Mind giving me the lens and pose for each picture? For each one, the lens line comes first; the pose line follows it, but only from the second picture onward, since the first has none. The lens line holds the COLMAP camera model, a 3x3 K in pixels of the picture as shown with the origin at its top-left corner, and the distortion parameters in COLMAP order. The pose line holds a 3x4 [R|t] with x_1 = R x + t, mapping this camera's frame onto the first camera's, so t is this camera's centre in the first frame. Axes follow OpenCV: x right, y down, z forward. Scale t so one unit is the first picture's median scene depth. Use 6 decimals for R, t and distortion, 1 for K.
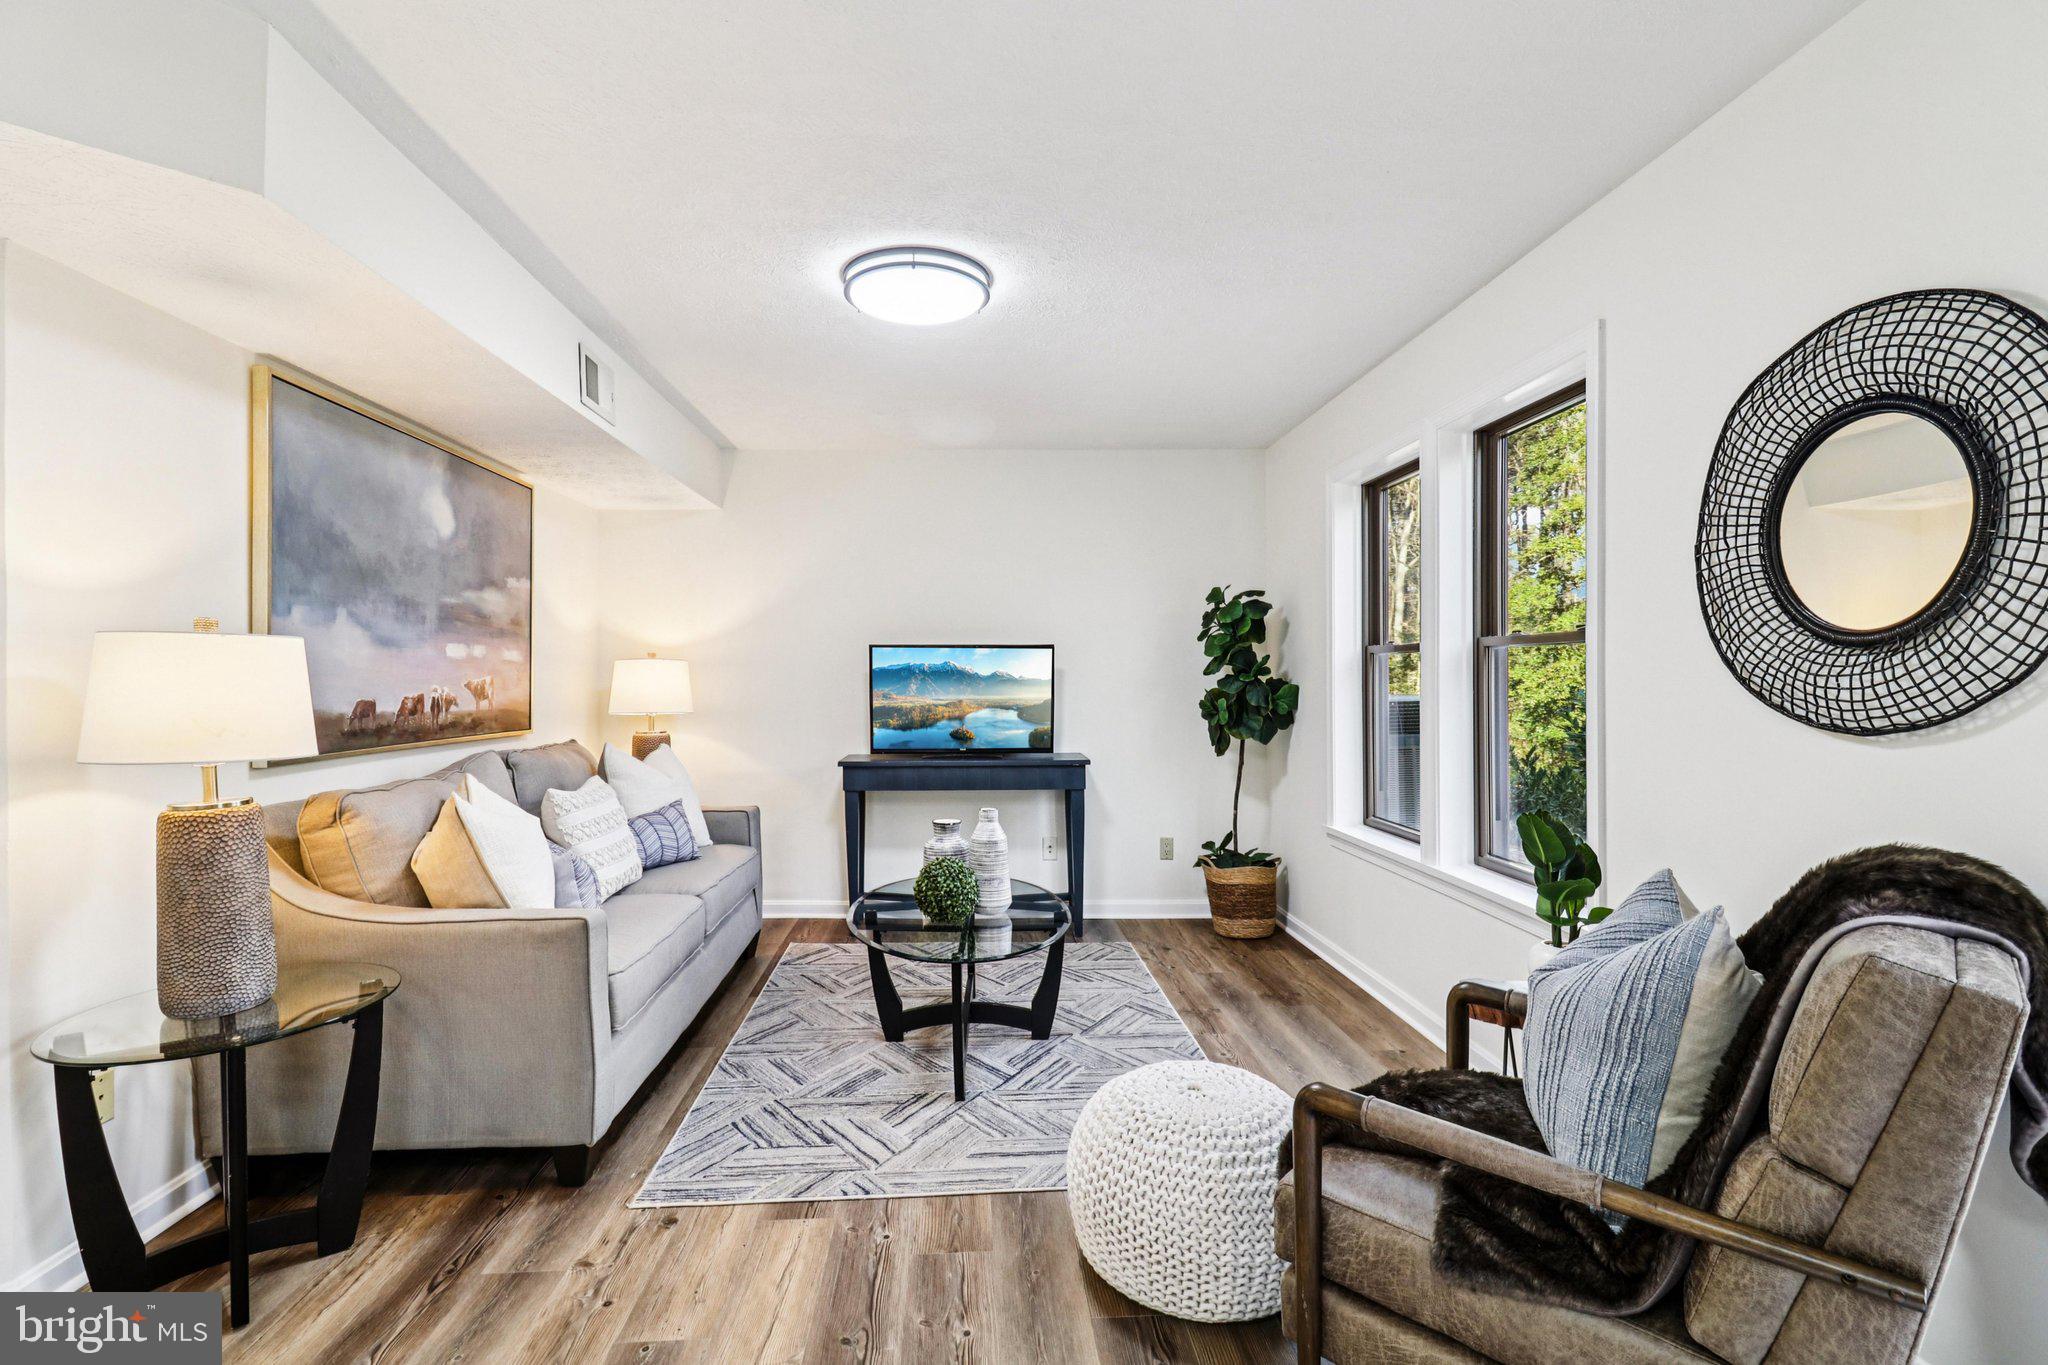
lens RADIAL K [[956.3, 0, 1015.9], [0, 956.3, 681.8], [0, 0, 1]] dist [0.019888, -0.011319]
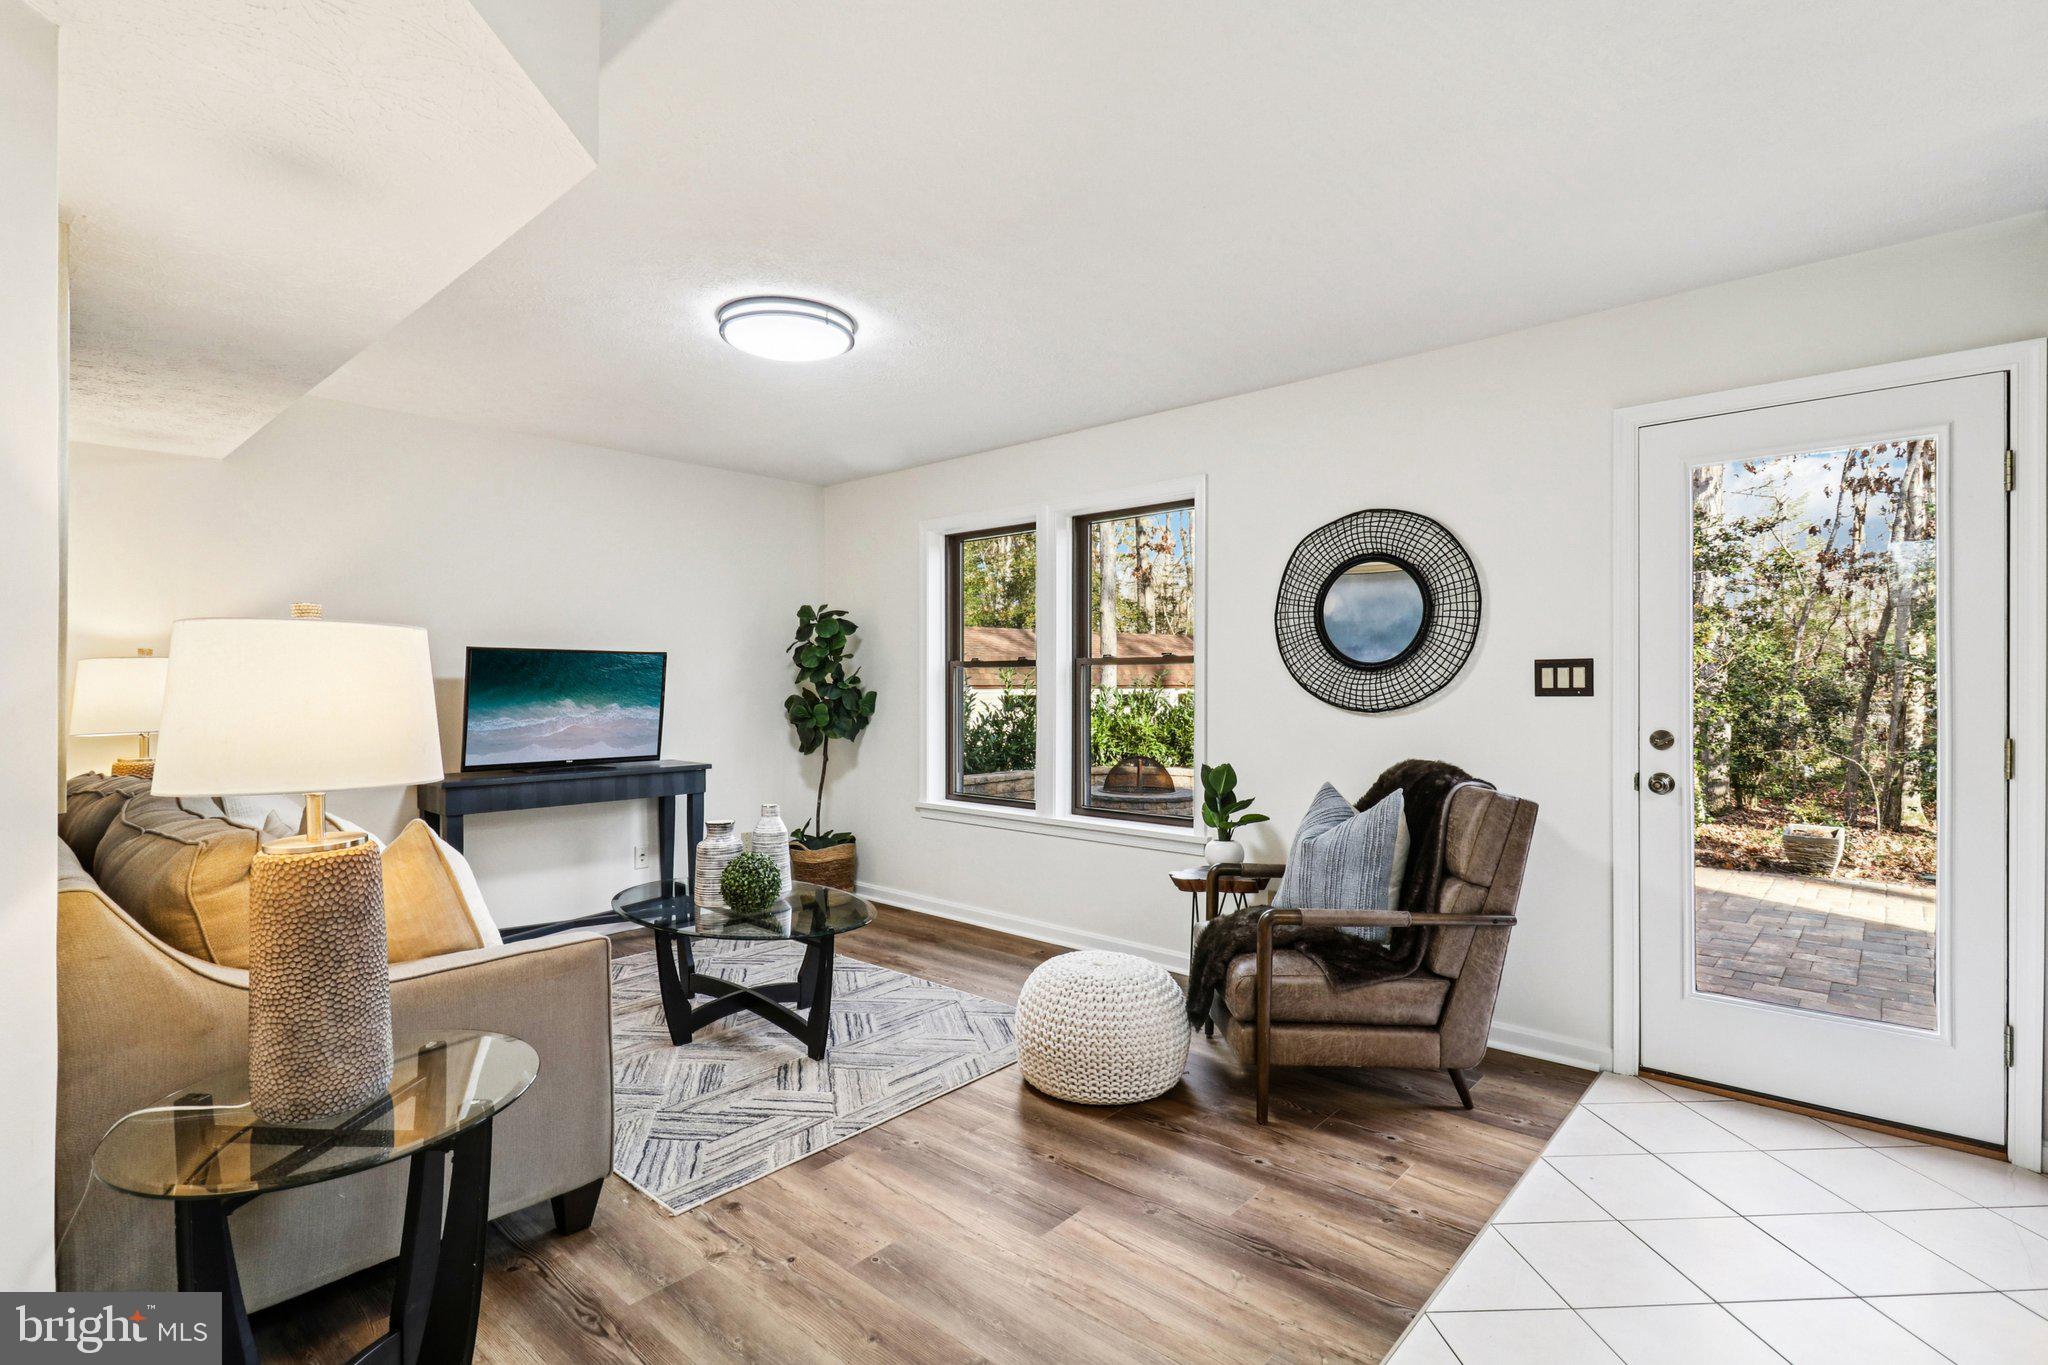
lens RADIAL K [[956.3, 0, 1016.0], [0, 956.3, 688.4], [0, 0, 1]] dist [0.019888, -0.011319]
pose [[0.707709, 0.000088, 0.706504, -0.649423], [0.002214, 0.999995, -0.002343, 0.003338], [-0.706501, 0.003222, 0.707705, 0.034530]]
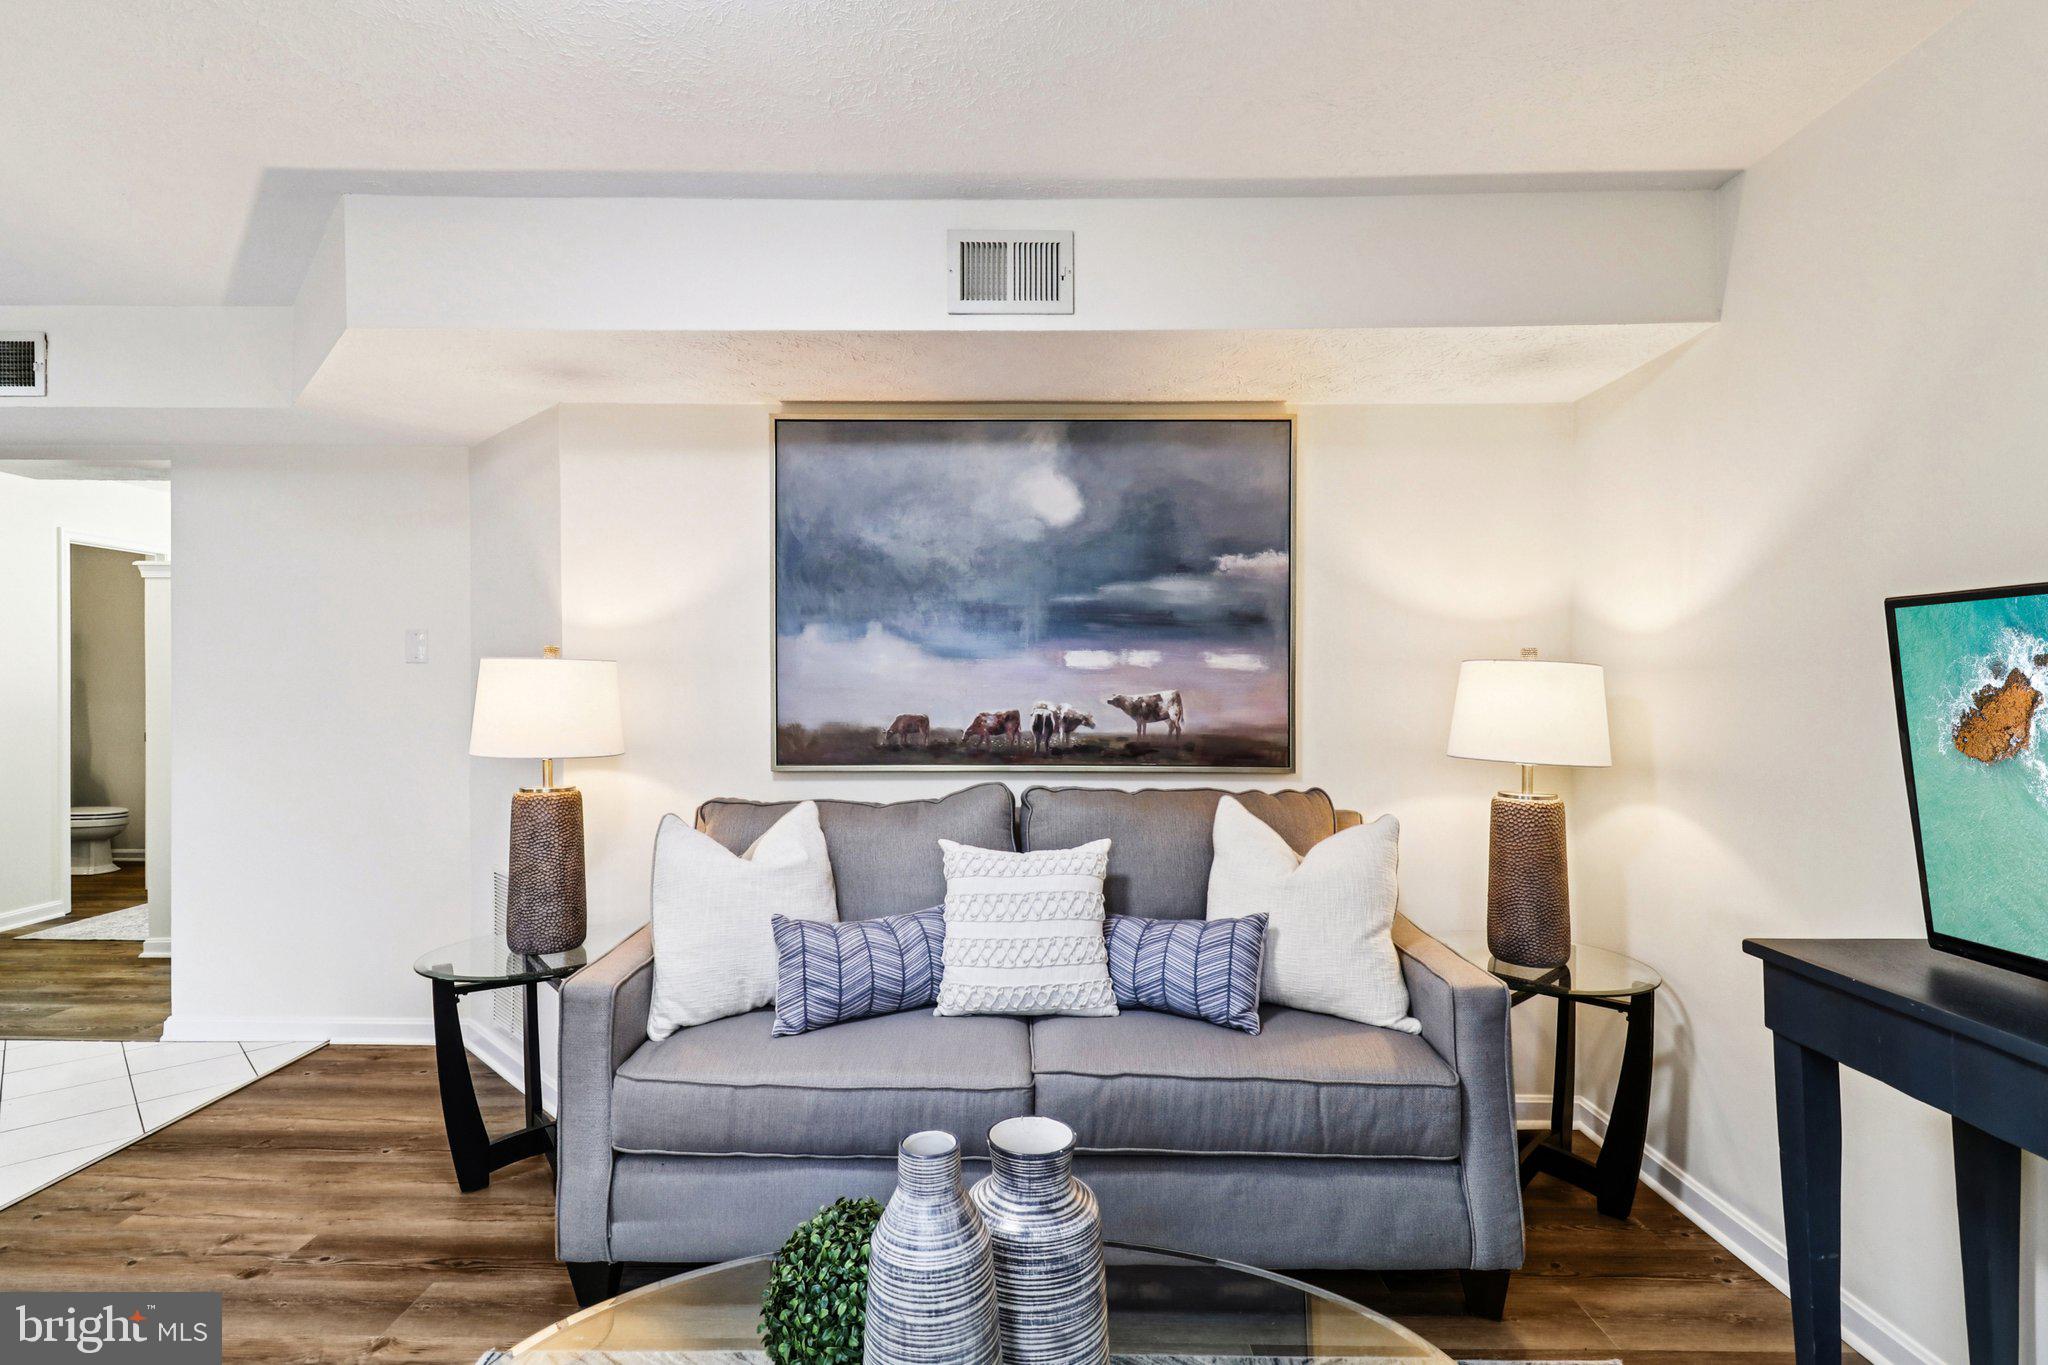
lens RADIAL K [[956.3, 0, 989.1], [0, 956.3, 700.9], [0, 0, 1]] dist [0.019888, -0.011319]
pose [[-0.075118, 0.015092, -0.997060, 0.269906], [-0.006904, 0.999854, 0.015655, -0.010308], [0.997151, 0.008060, -0.075002, 1.117235]]
